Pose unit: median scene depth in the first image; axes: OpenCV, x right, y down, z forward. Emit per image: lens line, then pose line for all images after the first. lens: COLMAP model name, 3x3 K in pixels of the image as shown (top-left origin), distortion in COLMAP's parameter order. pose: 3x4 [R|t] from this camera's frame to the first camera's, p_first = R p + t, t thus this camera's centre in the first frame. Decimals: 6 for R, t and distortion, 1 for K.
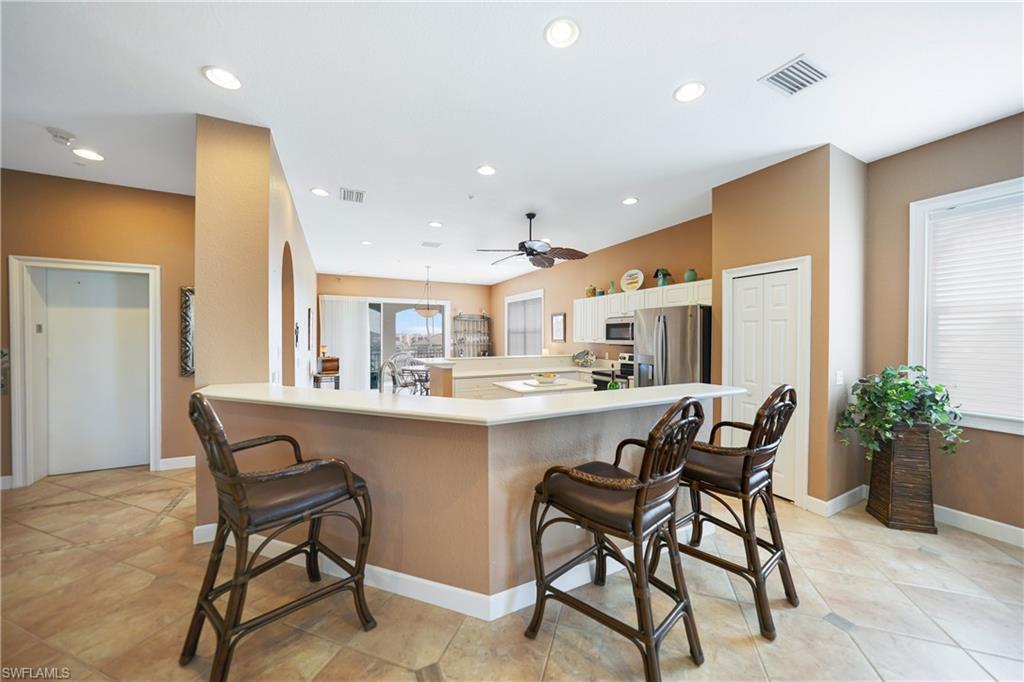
lens RADIAL K [[355.4, 0, 511.7], [0, 355.4, 339.3], [0, 0, 1]] dist [-0.025586, 0.004116]
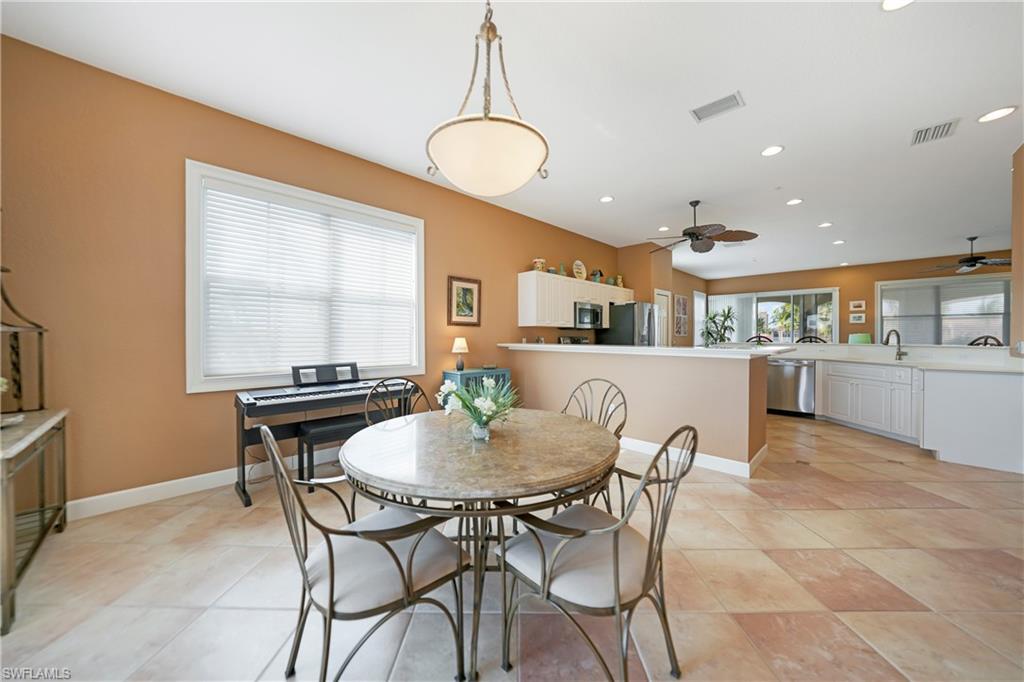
lens RADIAL K [[355.4, 0, 511.7], [0, 355.4, 339.3], [0, 0, 1]] dist [-0.025586, 0.004116]
pose [[-0.316632, -0.009515, 0.948501, -0.901248], [0.006128, 0.999908, 0.012077, 0.047554], [-0.948528, 0.009636, -0.316545, 2.189101]]
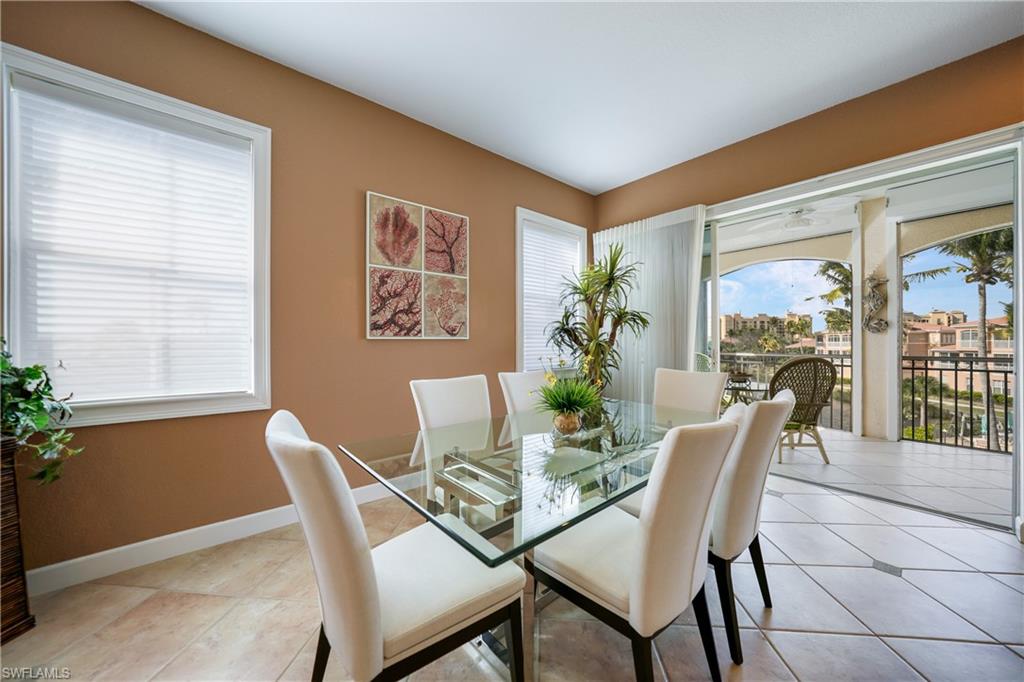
lens RADIAL K [[355.4, 0, 511.7], [0, 355.4, 339.3], [0, 0, 1]] dist [-0.025586, 0.004116]
pose [[-0.241683, 0.004484, 0.970345, 0.328587], [0.008100, 0.999964, -0.002604, 0.064704], [-0.970321, 0.007230, -0.241710, 0.242715]]
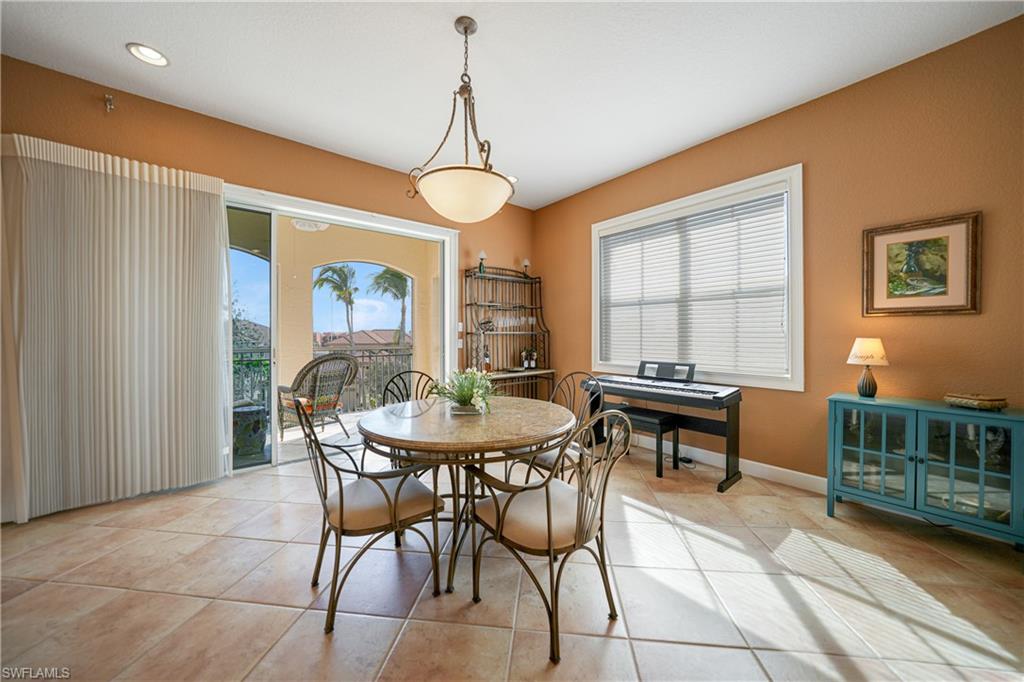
lens RADIAL K [[371.7, 0, 515.8], [0, 371.7, 333.9], [0, 0, 1]] dist [0.001681, 0.000044]
pose [[0.975959, -0.004935, 0.217899, -0.541117], [0.007096, 0.999933, -0.009135, 0.049557], [-0.217839, 0.010462, 0.975929, 1.494993]]
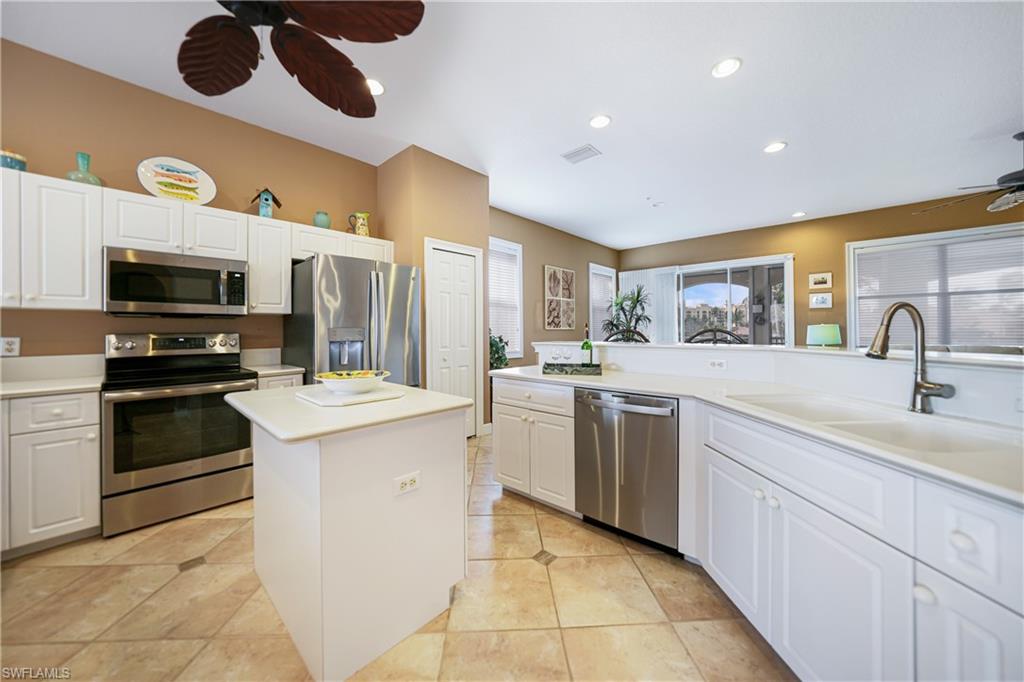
lens RADIAL K [[358.2, 0, 510.9], [0, 358.2, 329.4], [0, 0, 1]] dist [-0.015299, -0.000020]
pose [[-0.358817, 0.001957, 0.933406, -0.378526], [0.010264, 0.999946, 0.001849, 0.056563], [-0.933352, 0.010244, -0.358817, 1.067018]]
